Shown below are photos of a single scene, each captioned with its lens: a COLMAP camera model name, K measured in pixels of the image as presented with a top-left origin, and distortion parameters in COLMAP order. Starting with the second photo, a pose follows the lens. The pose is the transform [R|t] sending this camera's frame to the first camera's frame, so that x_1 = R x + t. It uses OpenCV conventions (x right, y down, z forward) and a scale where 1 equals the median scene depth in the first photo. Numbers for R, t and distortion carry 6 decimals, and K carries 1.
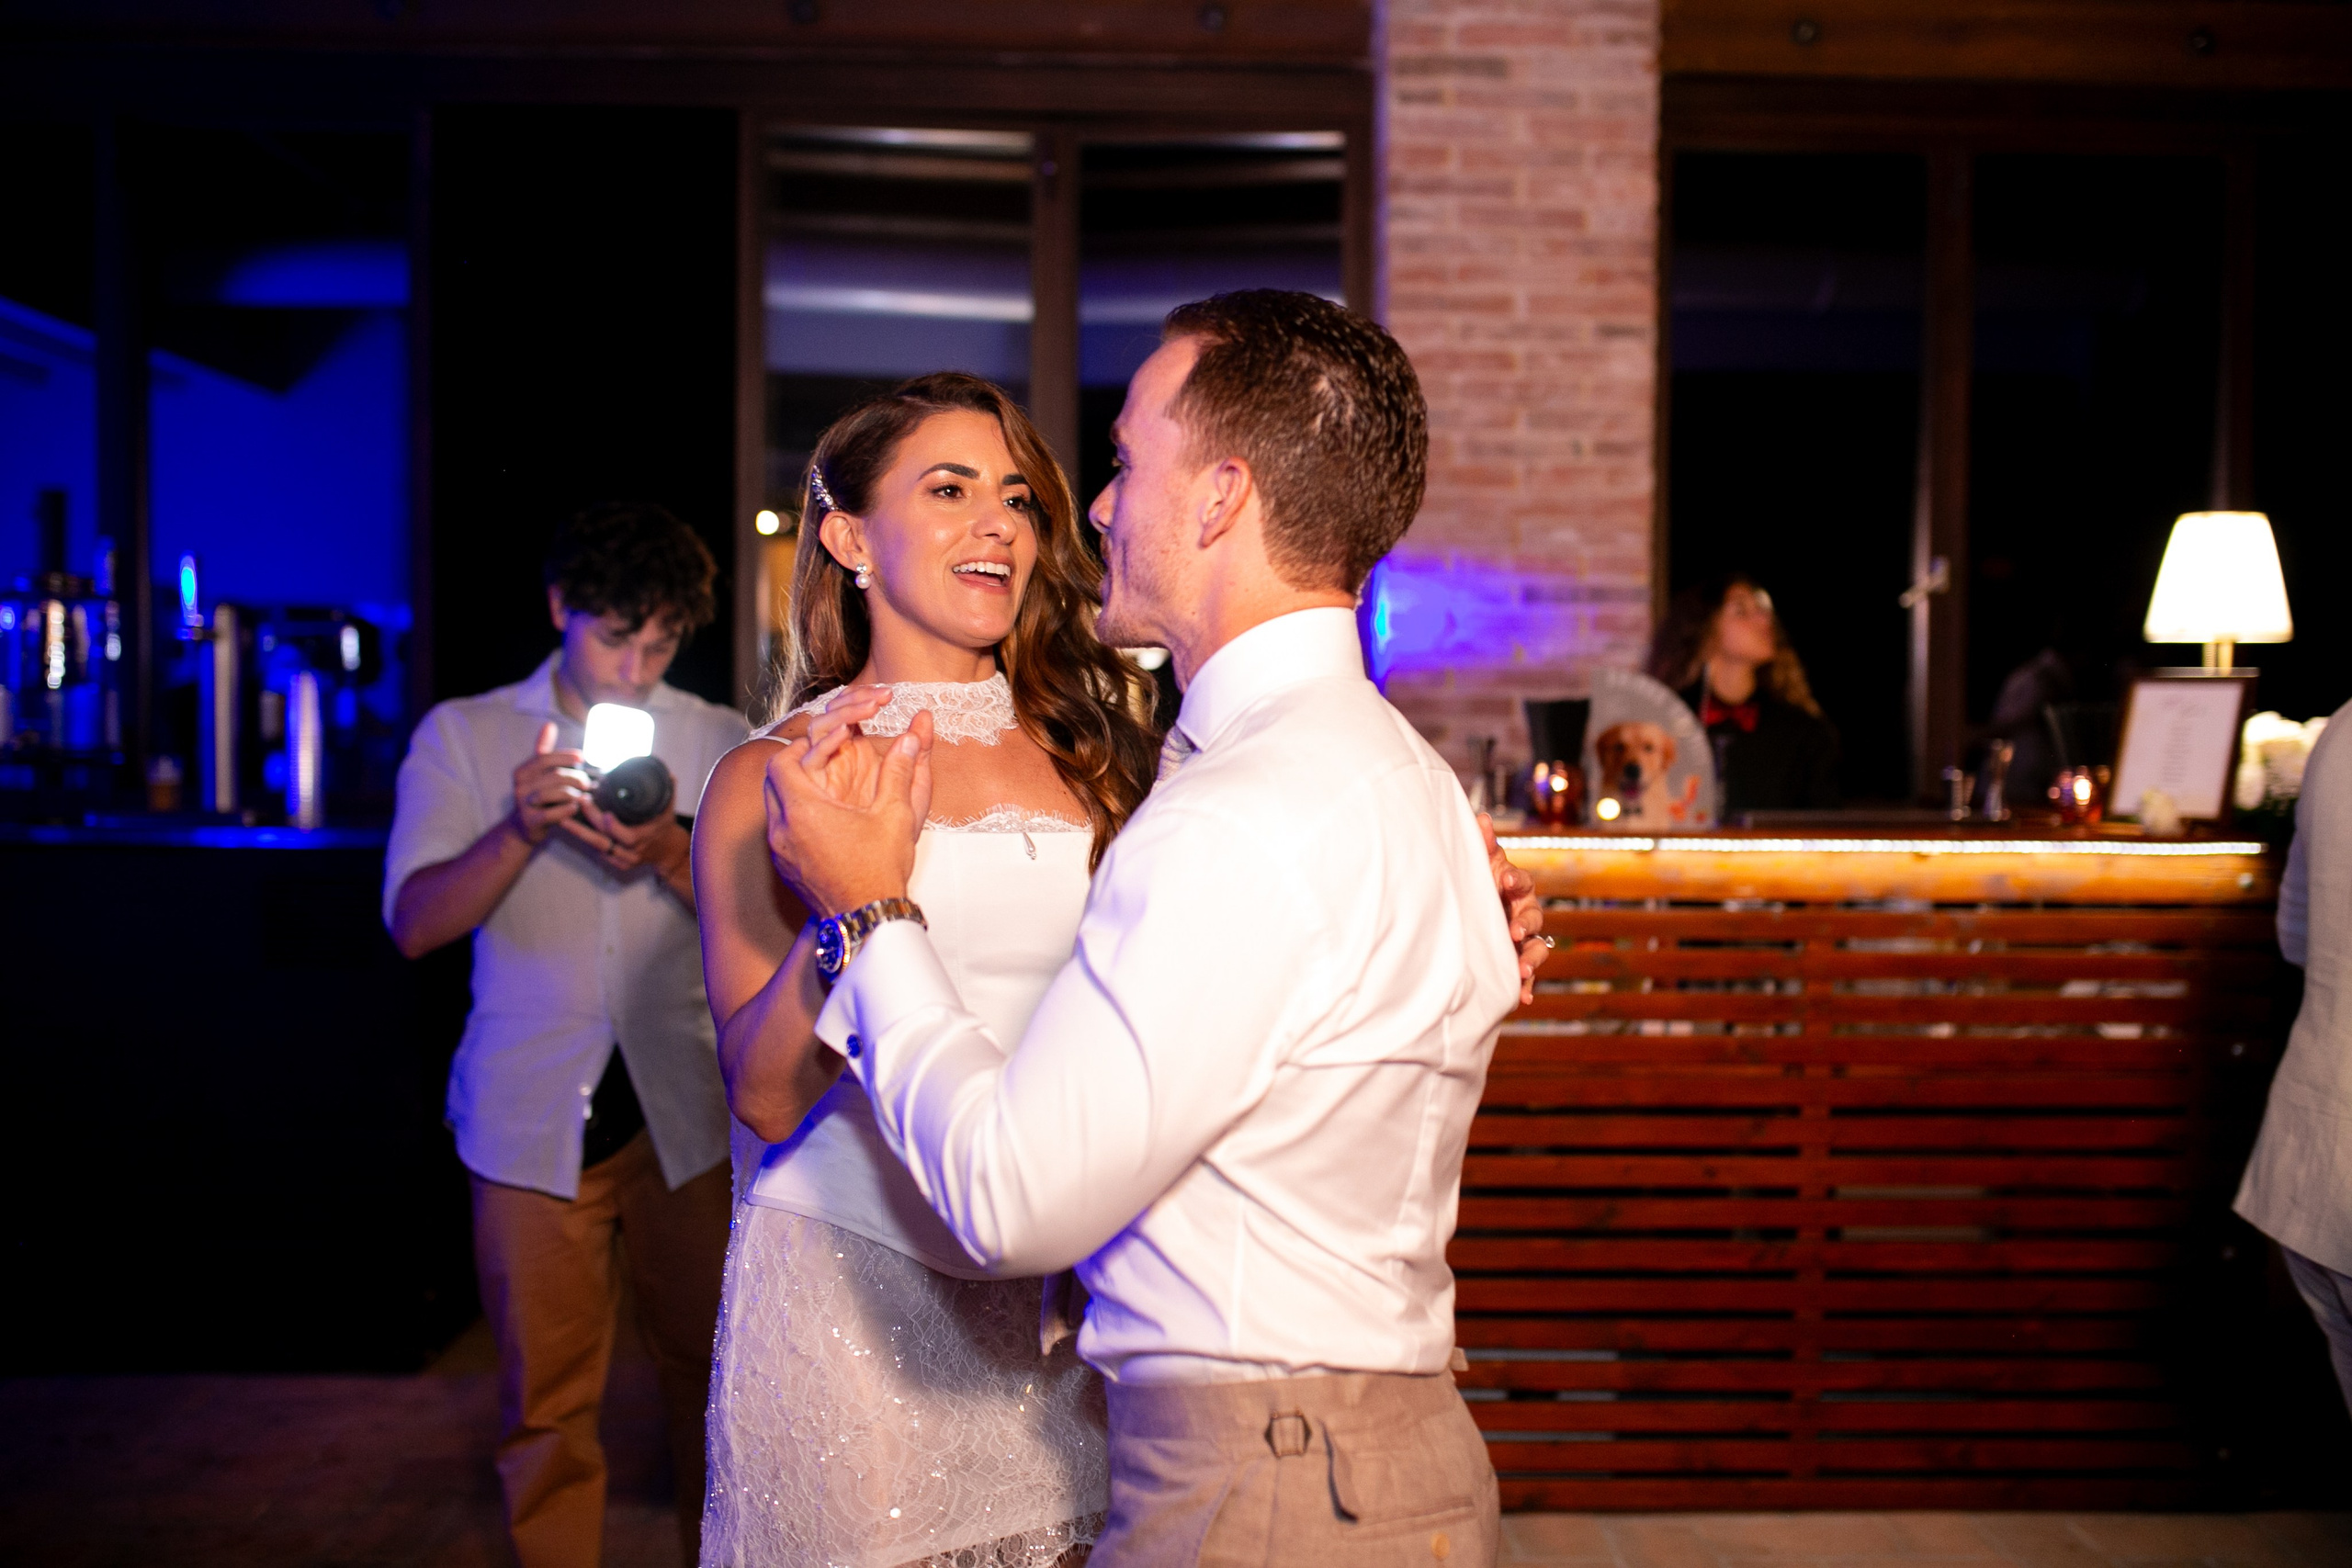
lens RADIAL K [[2410.9, 0, 1319.7], [0, 2410.9, 750.0], [0, 0, 1]] dist [-0.010278, 0.041190]
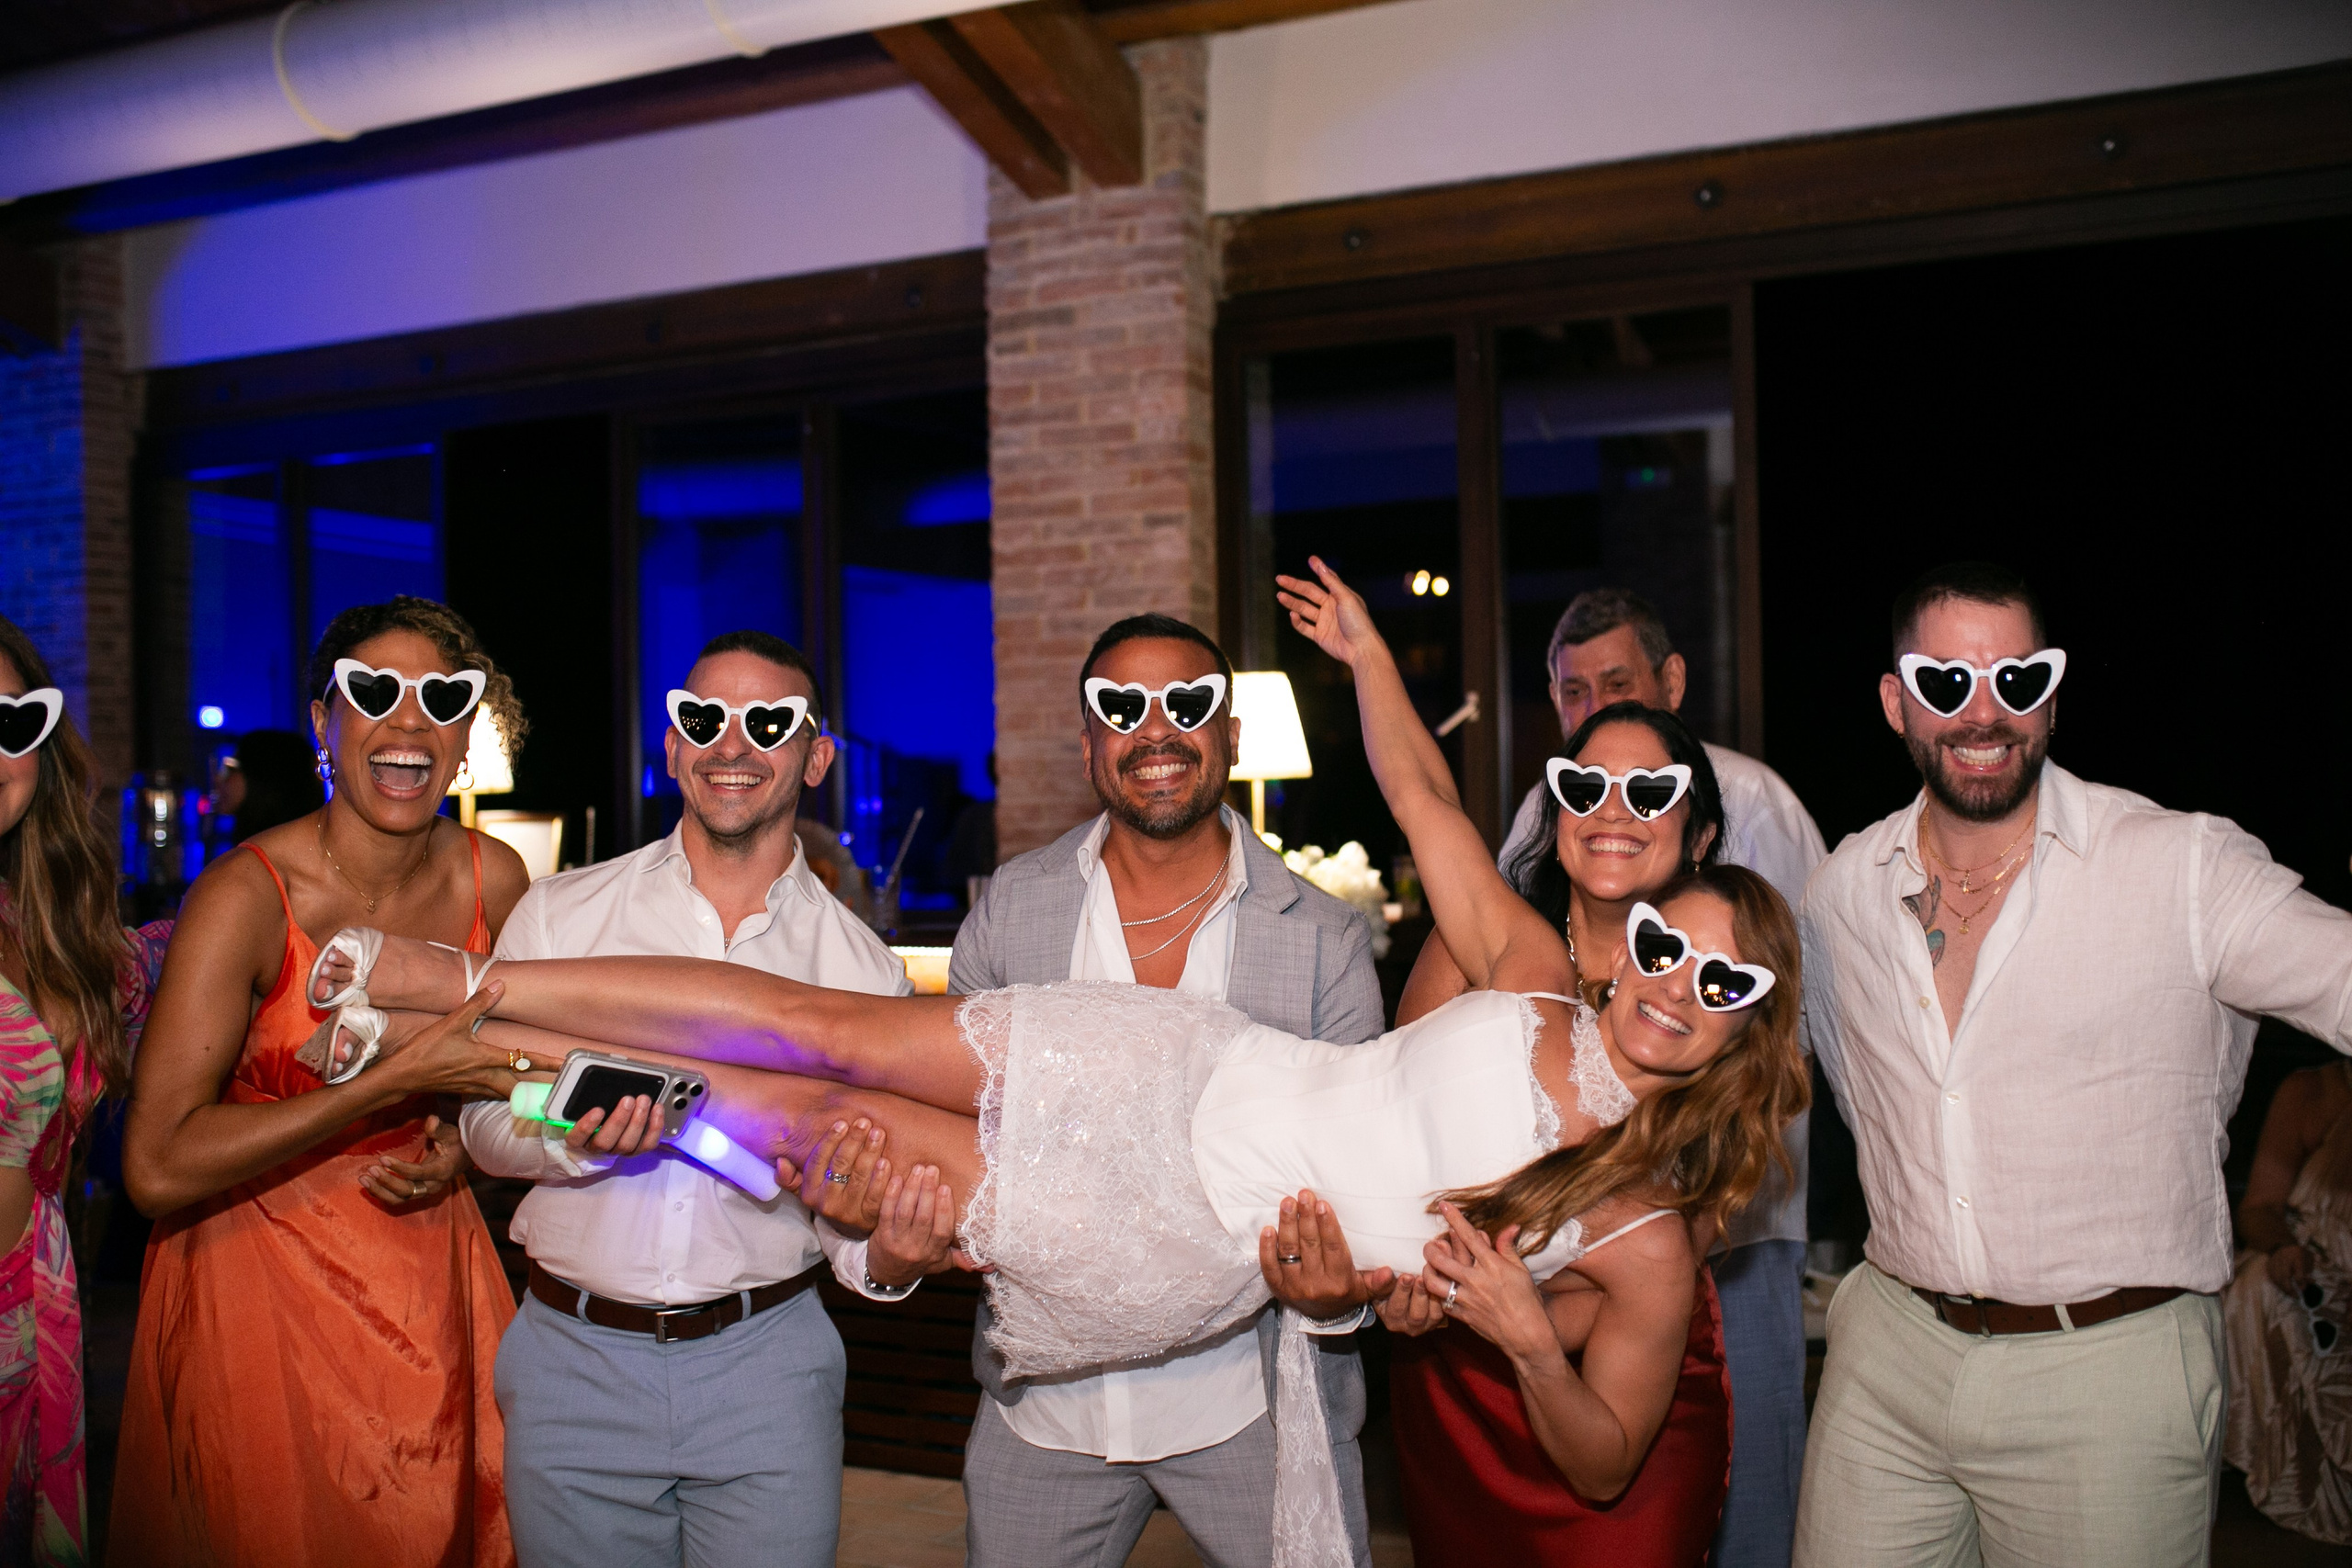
lens RADIAL K [[2412.7, 0, 1176.0], [0, 2412.7, 784.0], [0, 0, 1]] dist [-0.001256, 0.023148]
pose [[0.866798, -0.028629, -0.497837, 0.727579], [0.011107, 0.999211, -0.038123, 0.003190], [0.498535, 0.027515, 0.866433, -0.032769]]
